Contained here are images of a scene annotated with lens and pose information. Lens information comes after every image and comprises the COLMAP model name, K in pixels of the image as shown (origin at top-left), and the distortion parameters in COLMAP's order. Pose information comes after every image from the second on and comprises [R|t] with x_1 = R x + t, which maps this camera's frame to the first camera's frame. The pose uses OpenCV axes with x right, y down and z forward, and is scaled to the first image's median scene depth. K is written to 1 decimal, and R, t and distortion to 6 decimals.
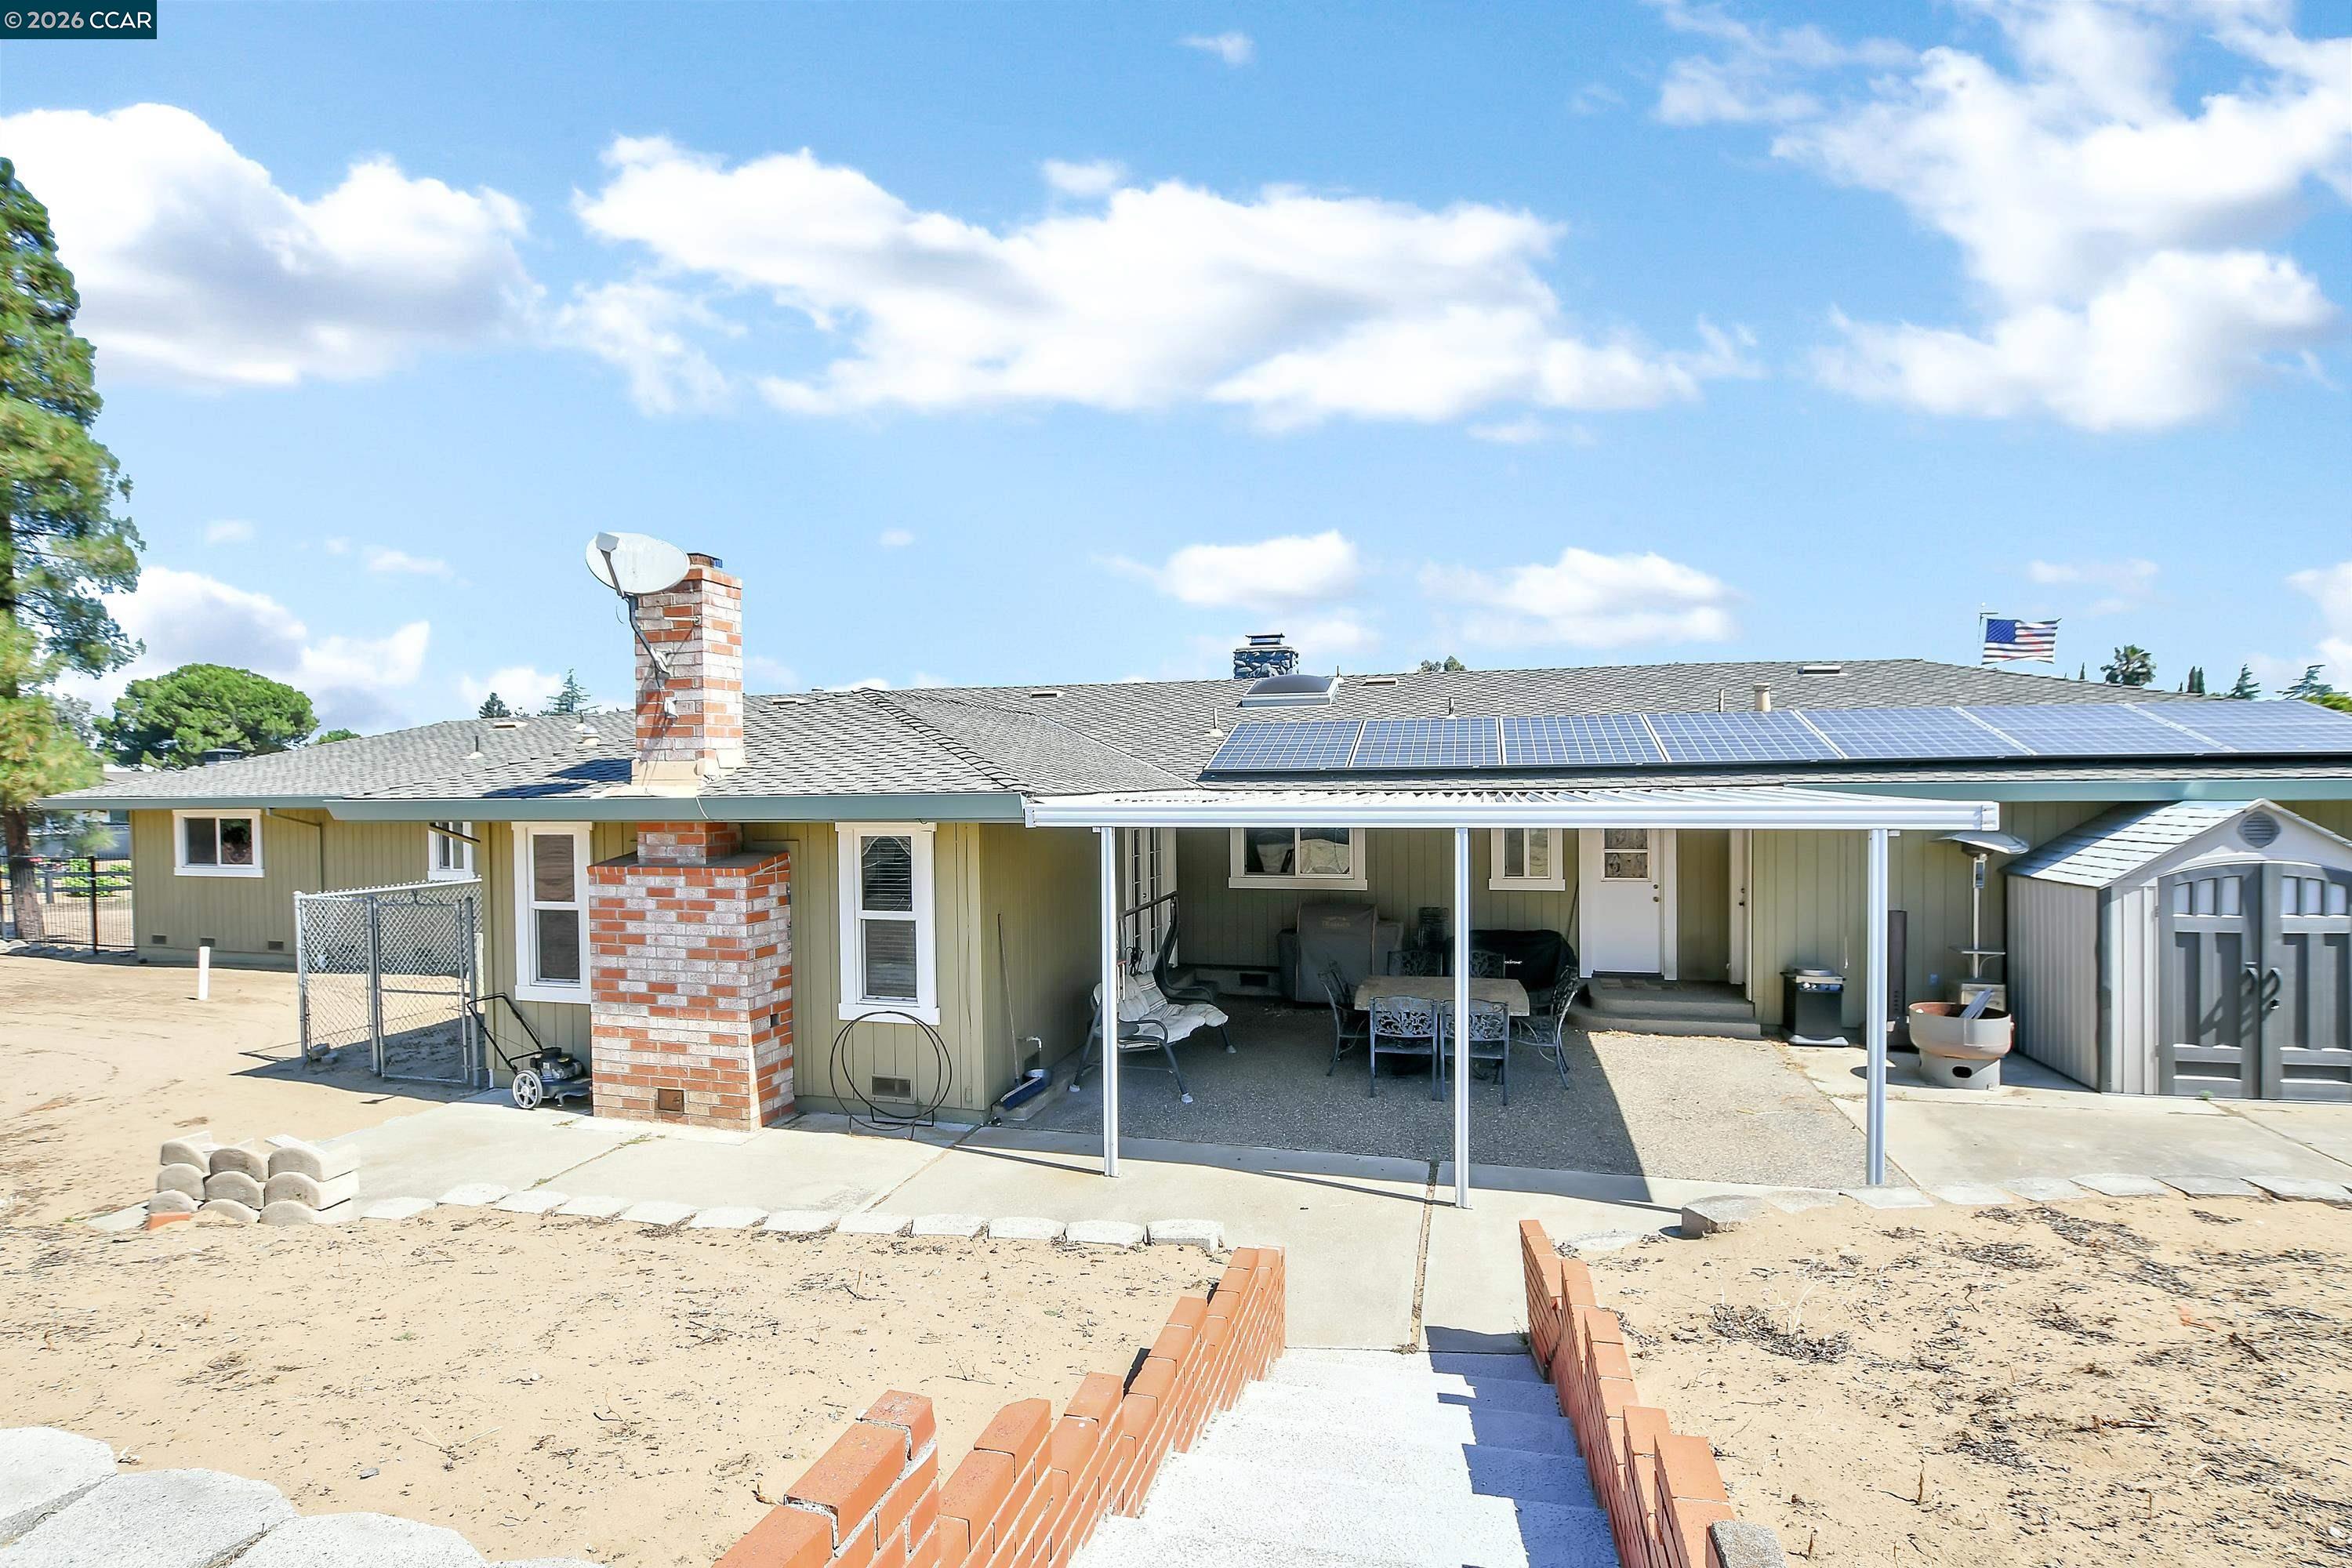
lens RADIAL K [[1118.5, 0, 1171.4], [0, 1118.5, 795.0], [0, 0, 1]] dist [-0.023492, 0.000565]
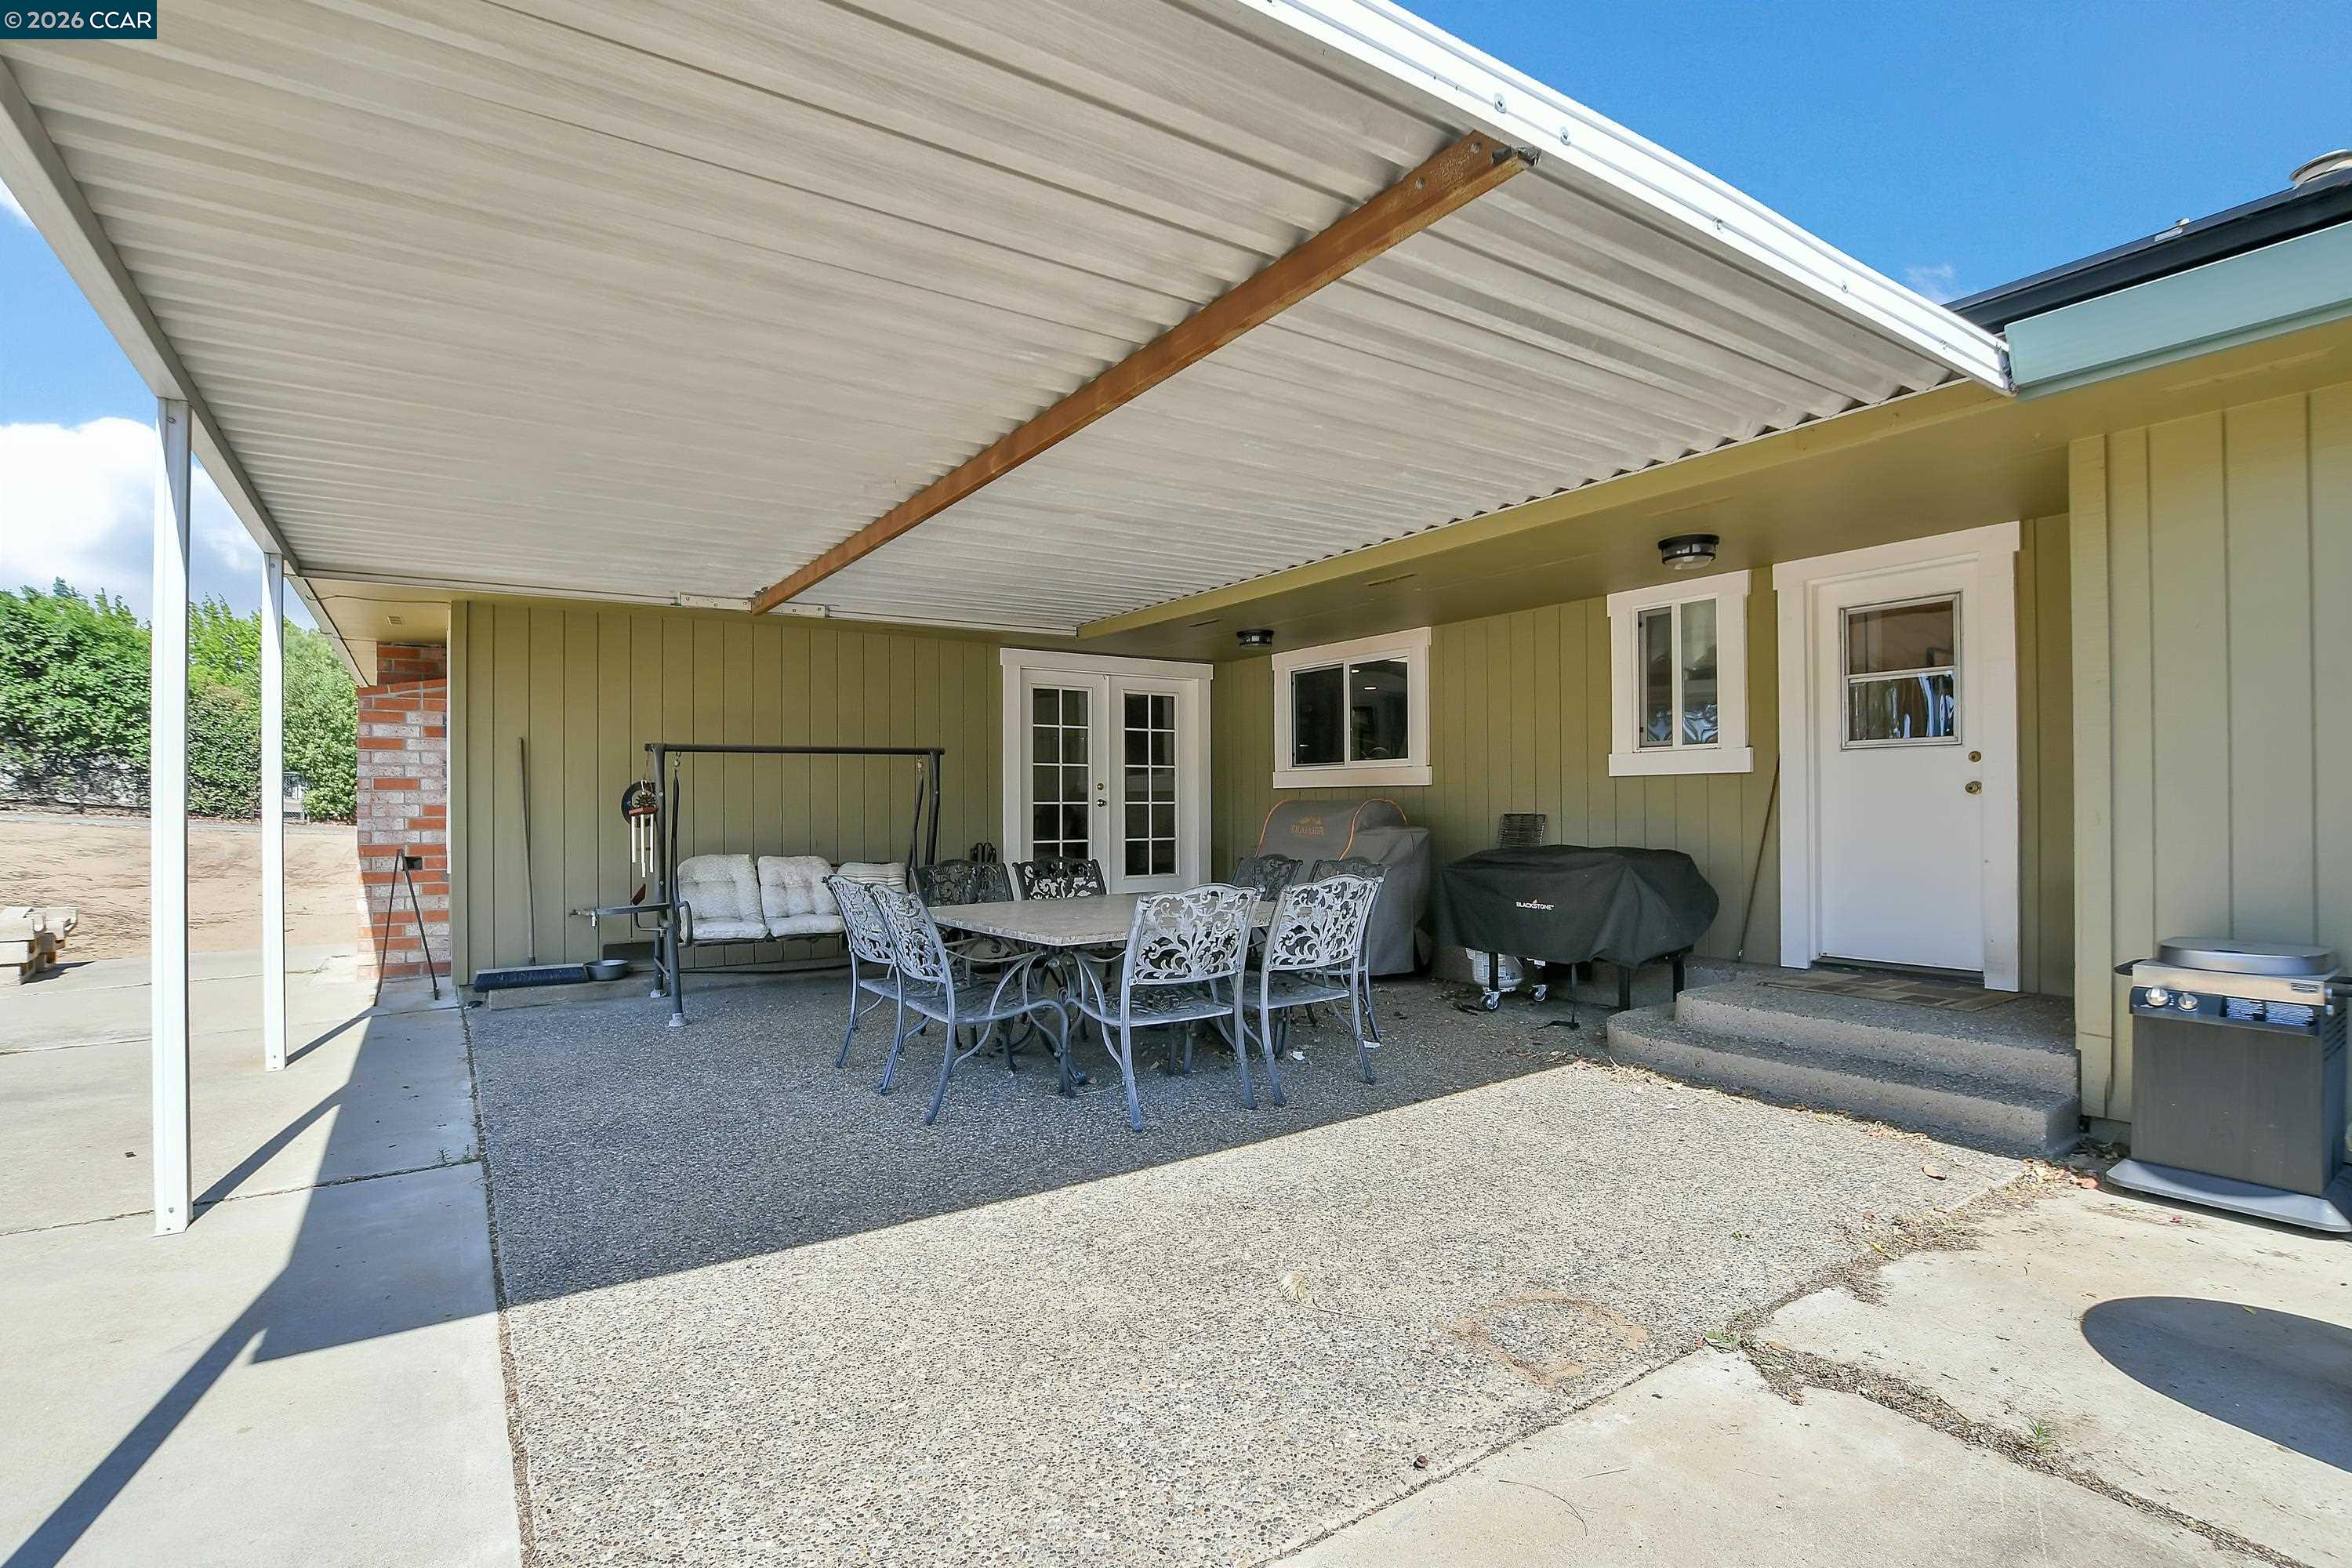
lens RADIAL K [[1118.5, 0, 1171.4], [0, 1118.5, 795.0], [0, 0, 1]] dist [-0.023492, 0.000565]
pose [[0.757299, 0.002676, -0.653063, 0.664173], [-0.012537, 0.999867, -0.010441, 0.145009], [0.652948, 0.016095, 0.757232, 0.707197]]
